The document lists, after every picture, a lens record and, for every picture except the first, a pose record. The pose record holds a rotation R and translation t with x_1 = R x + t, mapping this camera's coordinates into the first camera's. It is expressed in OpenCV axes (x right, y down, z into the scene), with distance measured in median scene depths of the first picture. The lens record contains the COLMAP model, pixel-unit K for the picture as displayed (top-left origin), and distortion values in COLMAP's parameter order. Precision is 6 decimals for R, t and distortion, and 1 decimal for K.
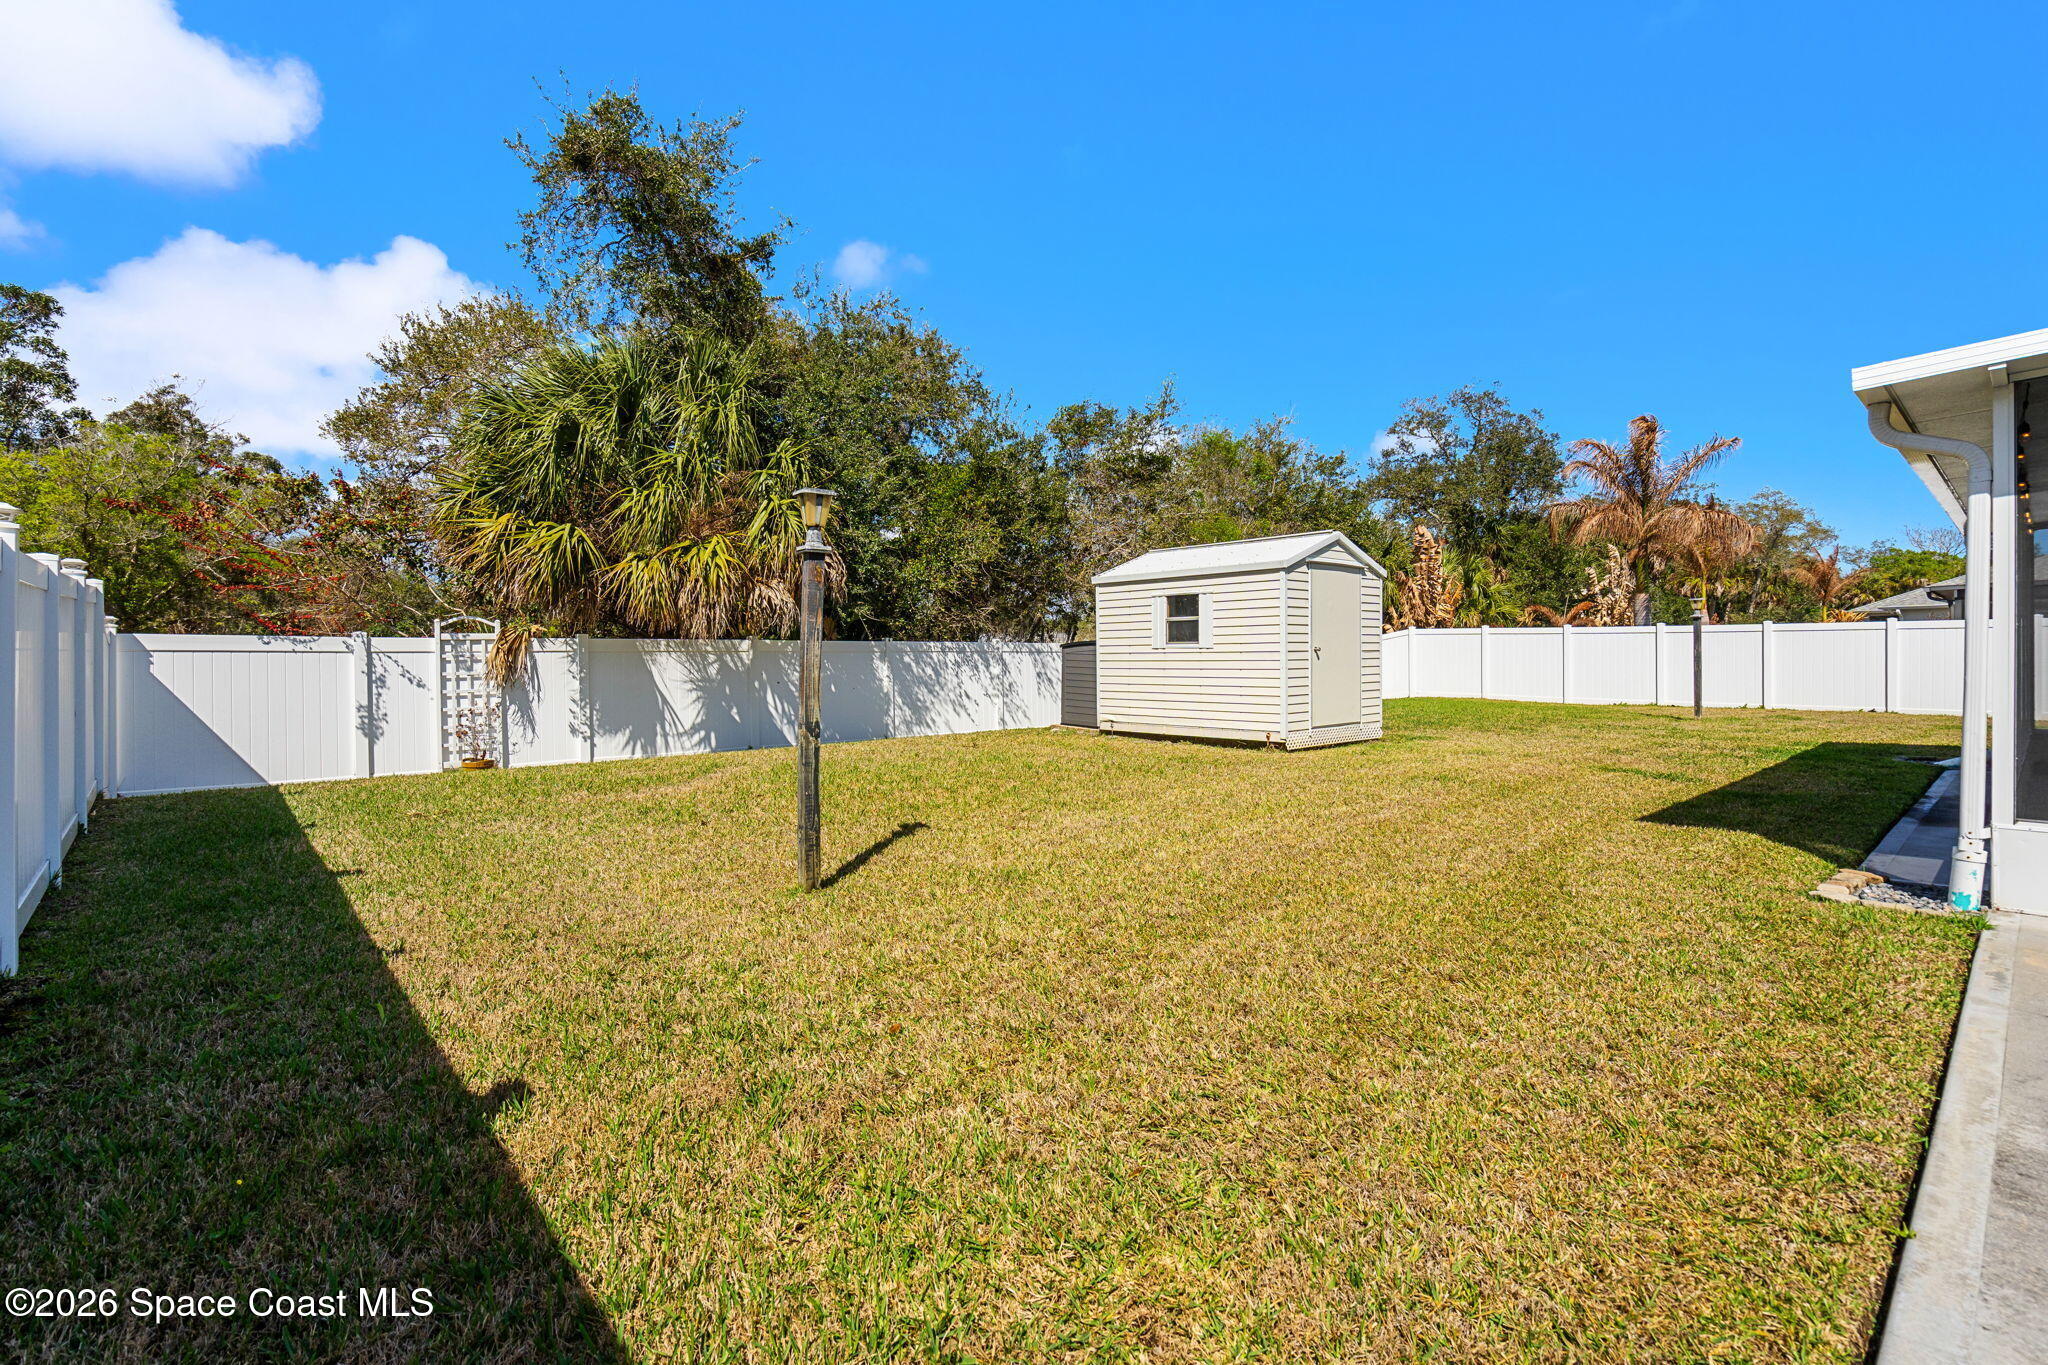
lens RADIAL K [[933.2, 0, 1025.2], [0, 933.2, 667.9], [0, 0, 1]] dist [0.003198, 0.000160]
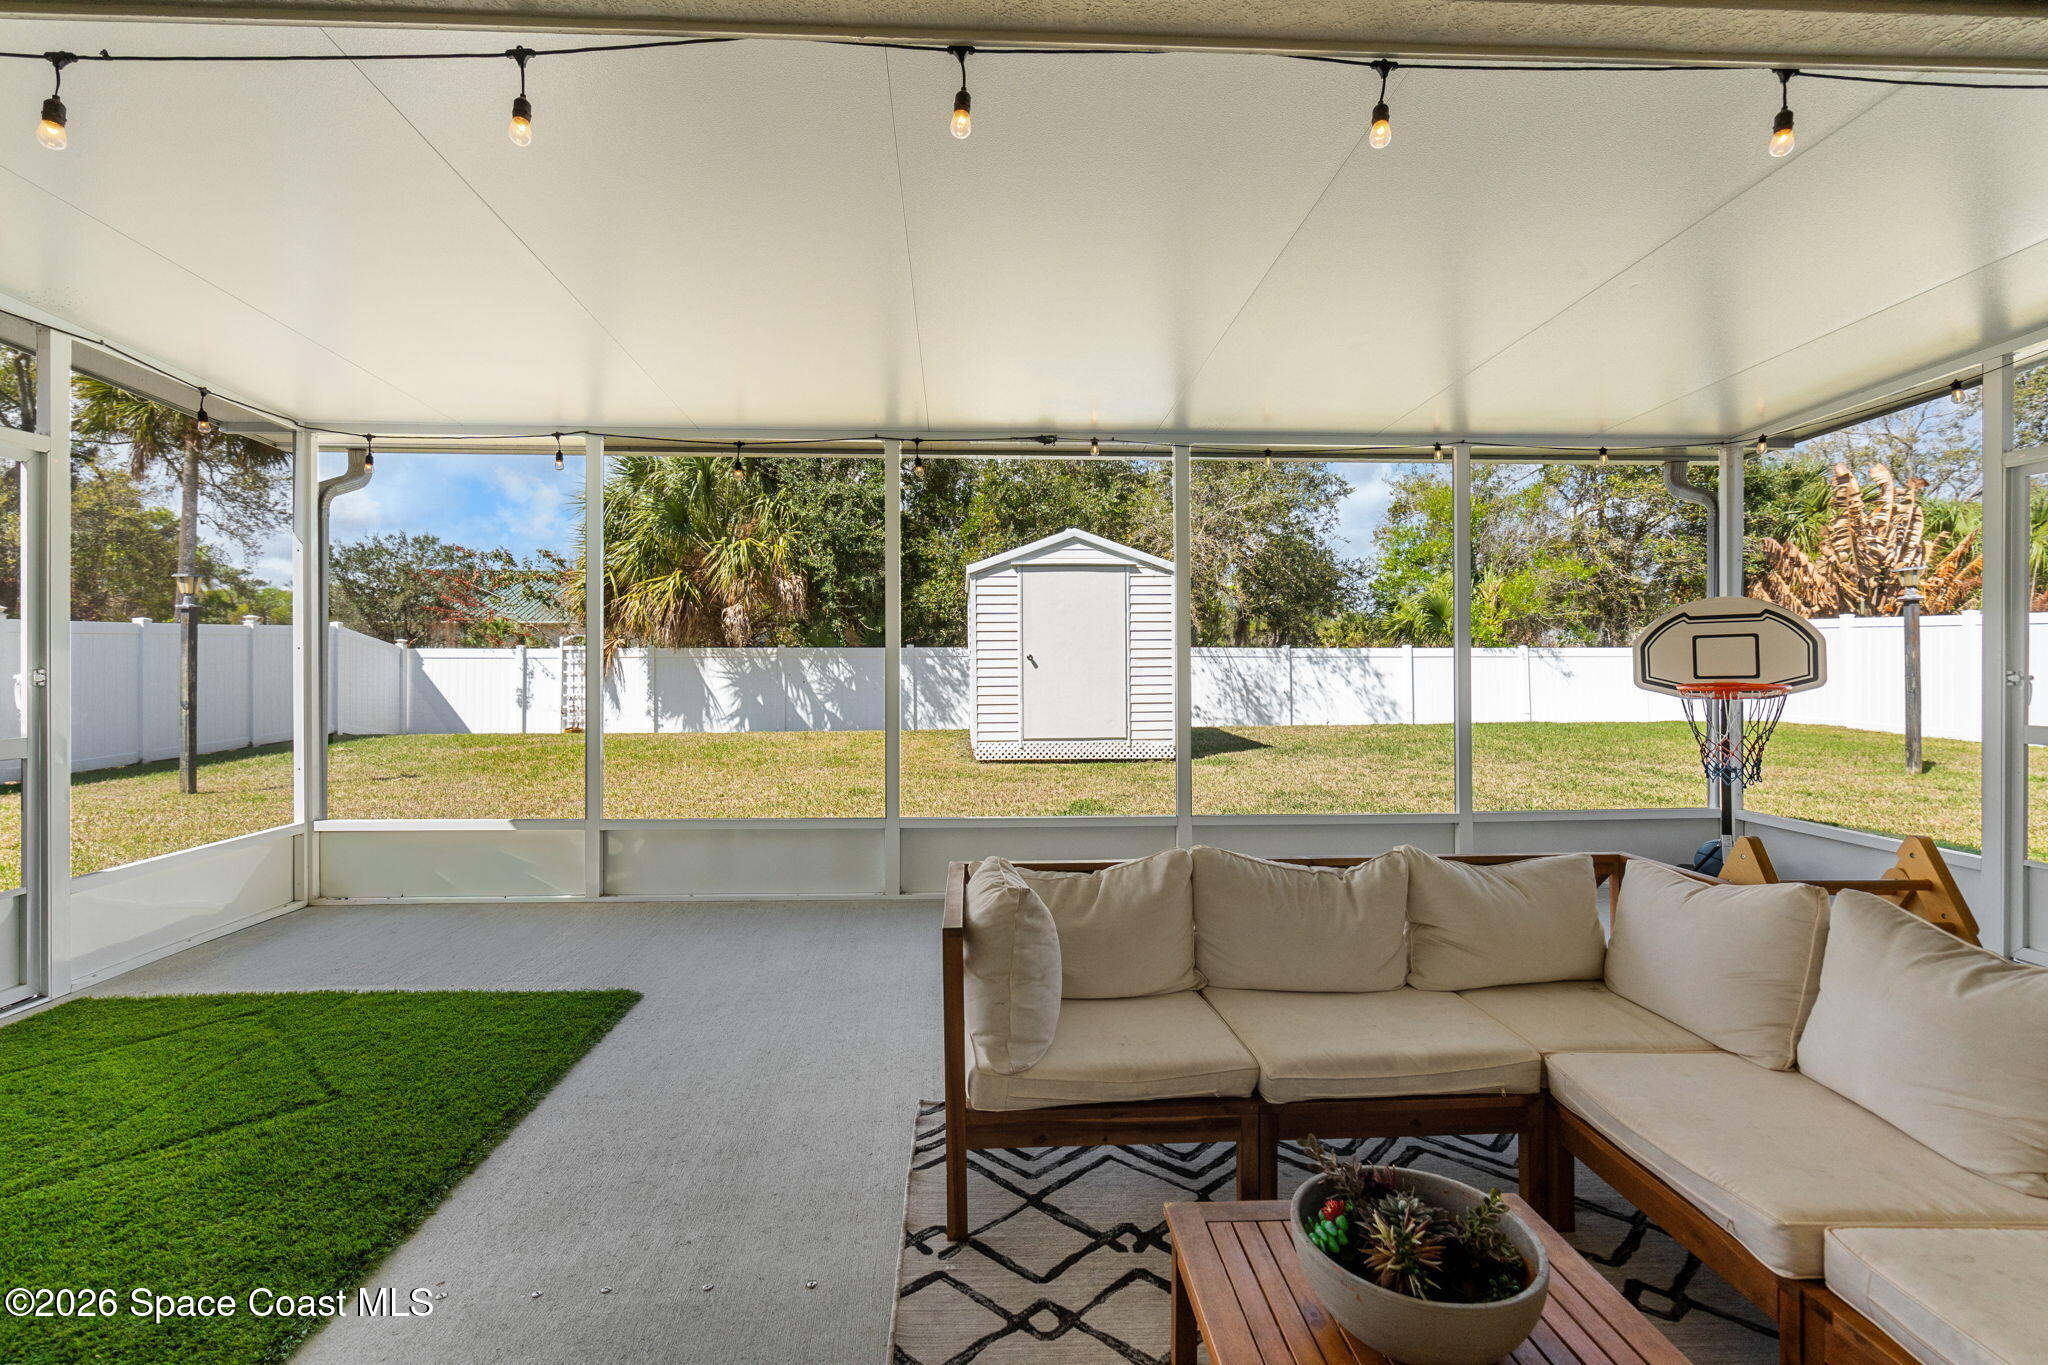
lens RADIAL K [[933.2, 0, 1008.4], [0, 933.2, 662.5], [0, 0, 1]] dist [0.003198, 0.000160]
pose [[0.755570, 0.007306, -0.655027, 0.888073], [-0.007650, 0.999968, 0.002328, -0.015879], [0.655023, 0.003252, 0.755602, 0.265878]]
